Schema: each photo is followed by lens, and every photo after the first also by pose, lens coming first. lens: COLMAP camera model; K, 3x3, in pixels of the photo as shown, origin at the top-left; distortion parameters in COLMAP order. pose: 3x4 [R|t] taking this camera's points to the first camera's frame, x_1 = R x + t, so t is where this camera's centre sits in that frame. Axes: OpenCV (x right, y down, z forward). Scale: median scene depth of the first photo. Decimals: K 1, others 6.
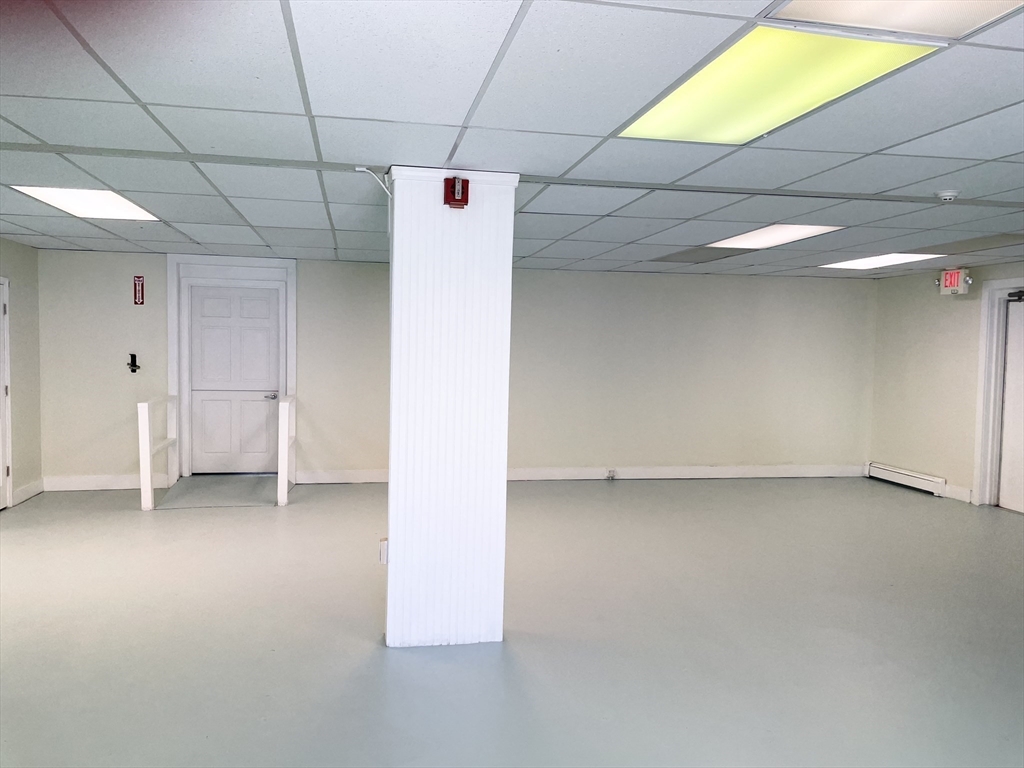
lens RADIAL K [[776.7, 0, 512.0], [0, 776.7, 384.0], [0, 0, 1]] dist [0.106758, -0.114791]
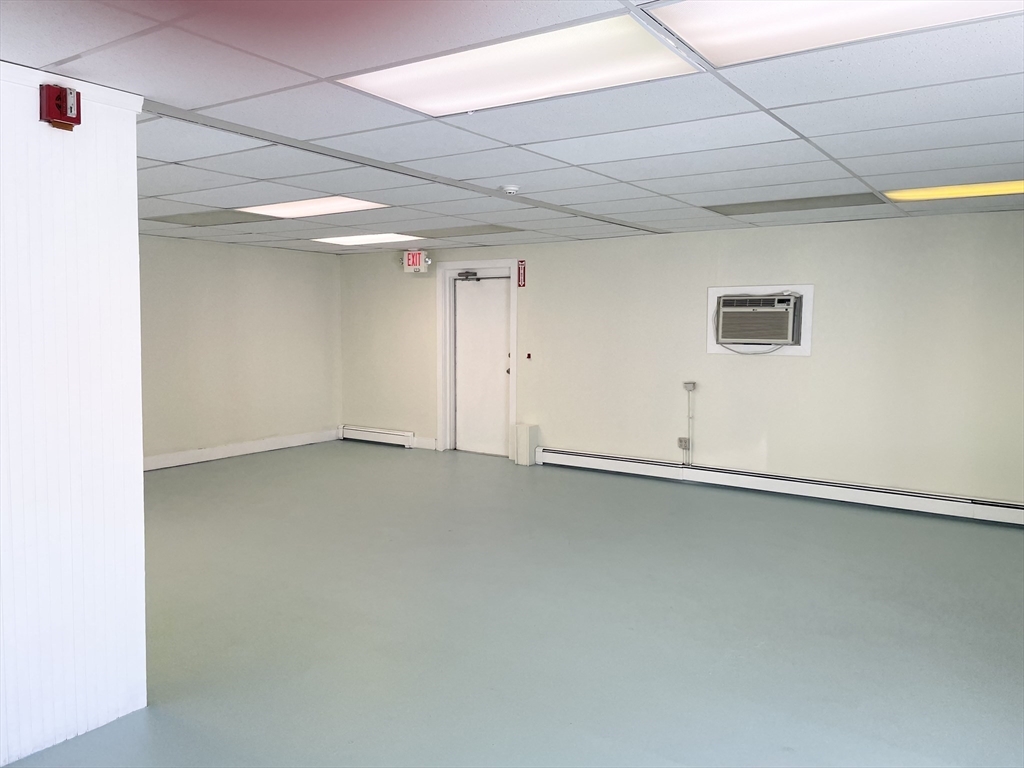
lens RADIAL K [[776.7, 0, 512.0], [0, 776.7, 384.0], [0, 0, 1]] dist [0.106758, -0.114791]
pose [[0.711710, -0.069217, 0.699055, -0.152276], [0.043041, 0.997561, 0.054953, -0.007522], [-0.701154, -0.009023, 0.712953, 0.095054]]
